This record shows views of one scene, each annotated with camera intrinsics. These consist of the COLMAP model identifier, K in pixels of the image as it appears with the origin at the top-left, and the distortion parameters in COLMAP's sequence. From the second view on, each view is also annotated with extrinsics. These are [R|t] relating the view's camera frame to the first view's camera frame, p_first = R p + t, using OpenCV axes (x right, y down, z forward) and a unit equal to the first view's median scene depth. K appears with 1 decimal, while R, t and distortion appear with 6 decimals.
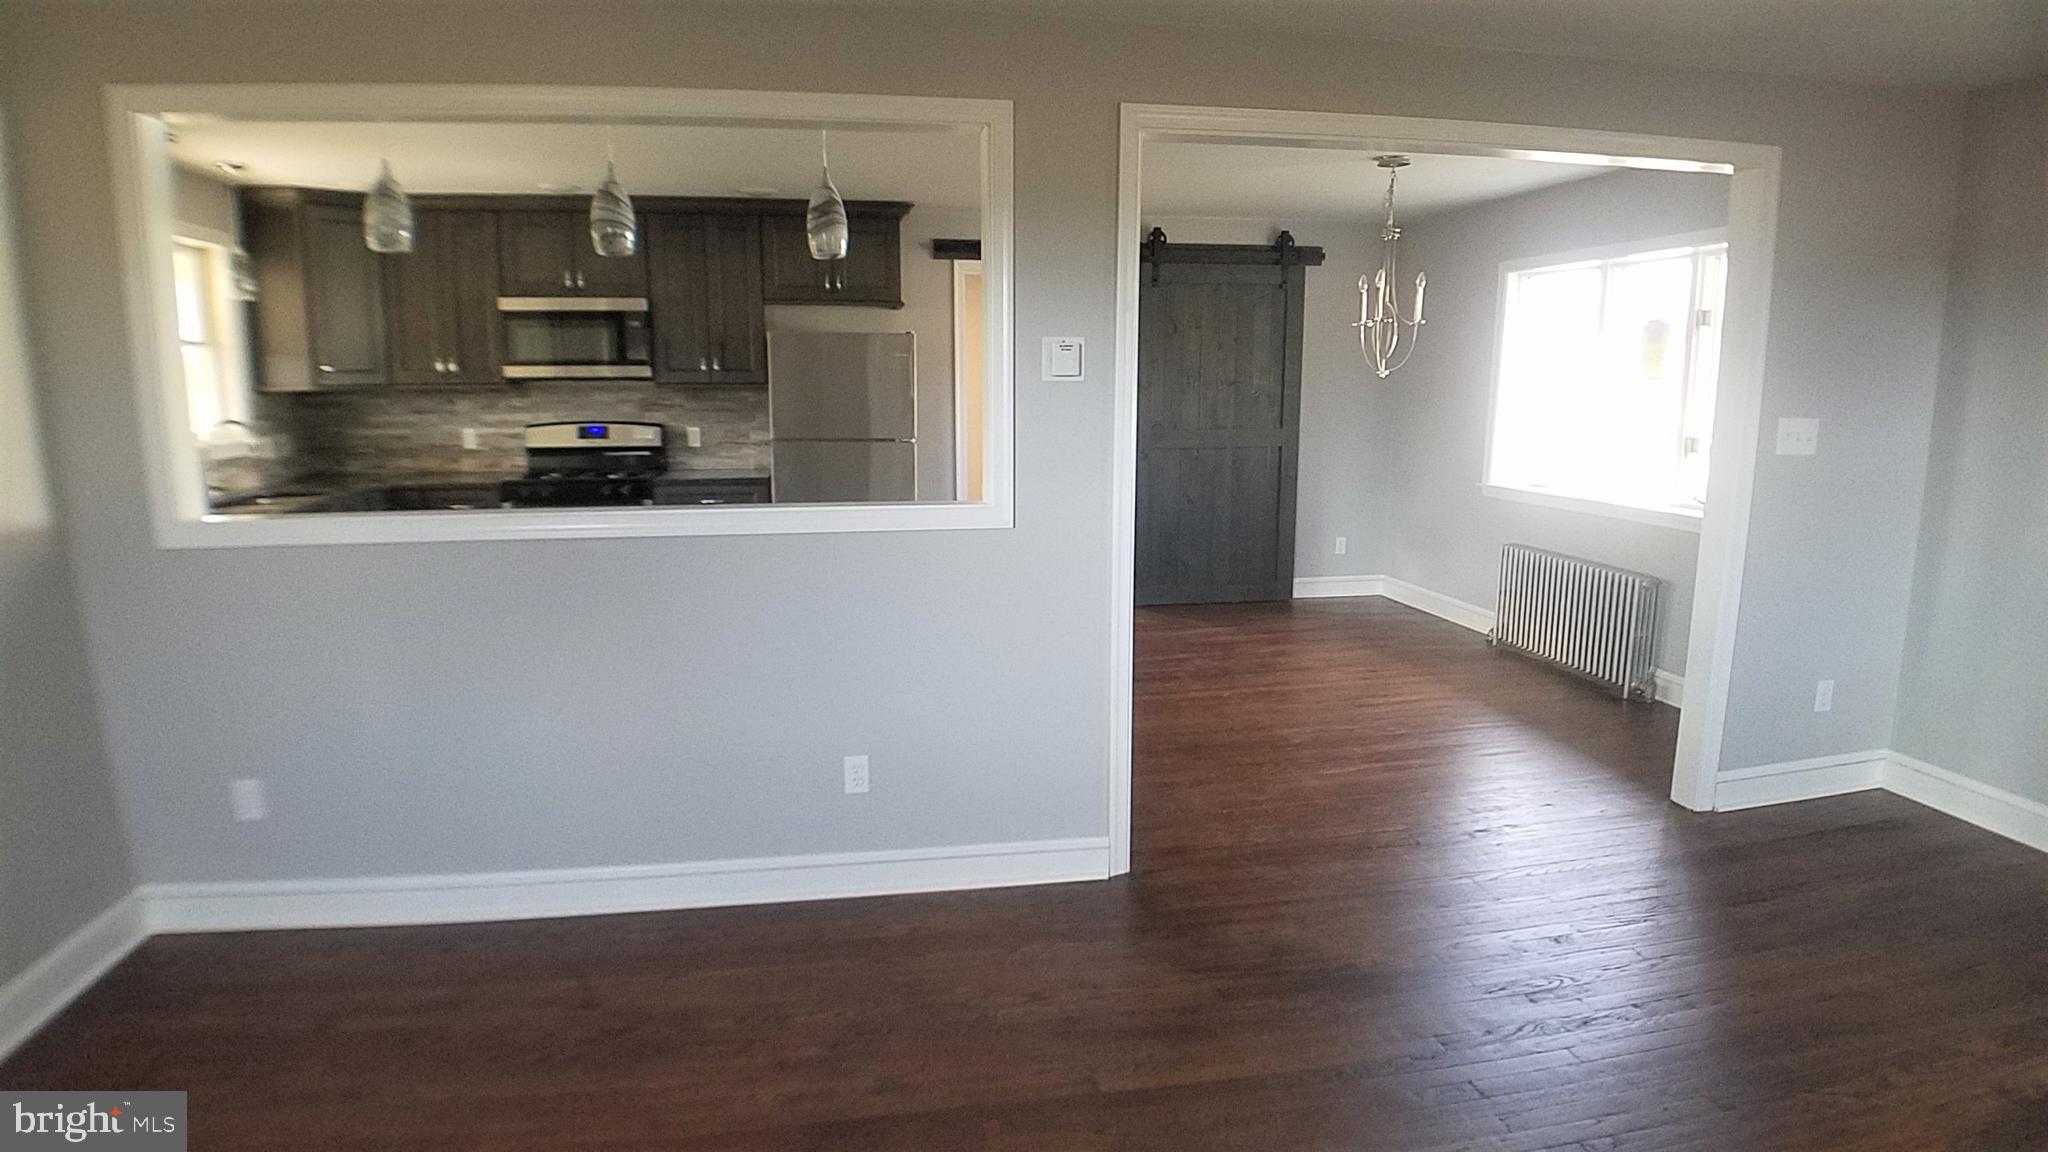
lens RADIAL K [[1081.4, 0, 986.3], [0, 1081.4, 582.8], [0, 0, 1]] dist [-0.051353, -0.017245]
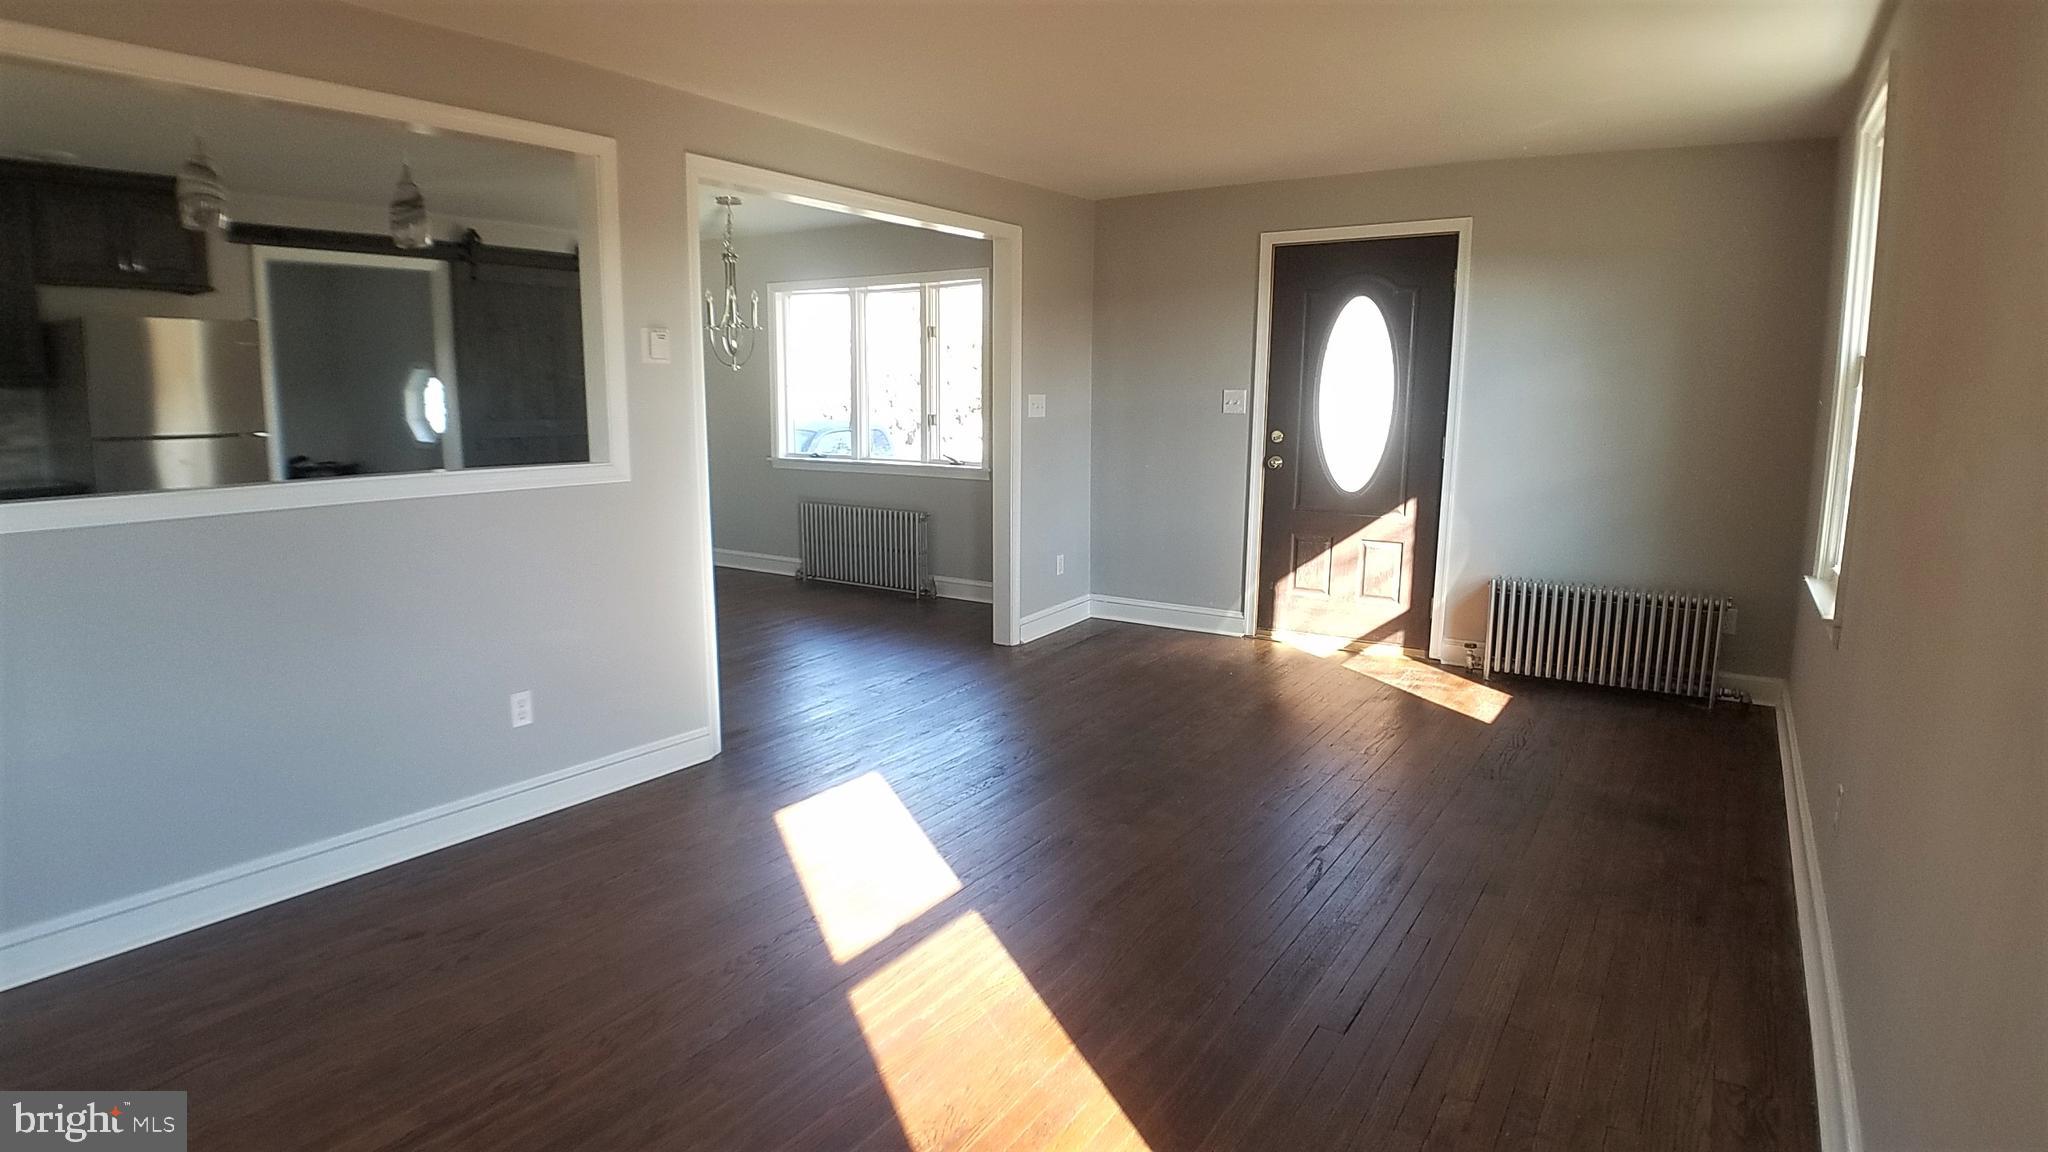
lens RADIAL K [[1081.4, 0, 986.3], [0, 1081.4, 582.8], [0, 0, 1]] dist [-0.051353, -0.017245]
pose [[0.698807, -0.116693, 0.705728, -0.318265], [0.121367, 0.991641, 0.043793, 0.032030], [-0.704939, 0.055050, 0.707129, -0.082527]]
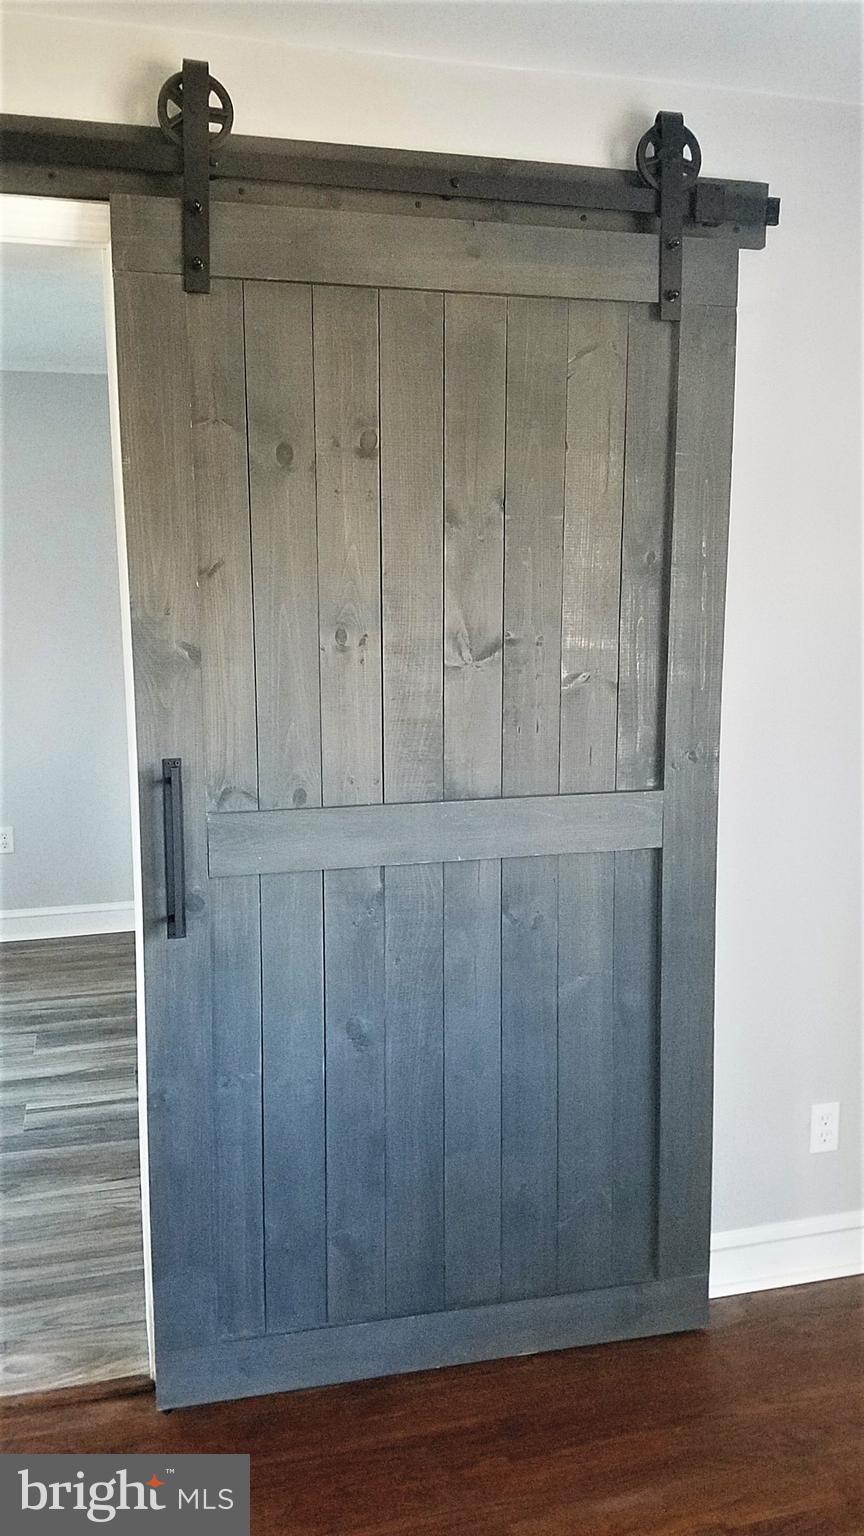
lens RADIAL K [[1153.7, 0, 427.9], [0, 1153.7, 898.5], [0, 0, 1]] dist [0.096790, -0.122641]
pose [[0.996994, -0.022080, 0.074265, 0.233766], [0.021982, 0.999756, 0.002148, -0.148539], [-0.074295, -0.000509, 0.997236, 0.863161]]
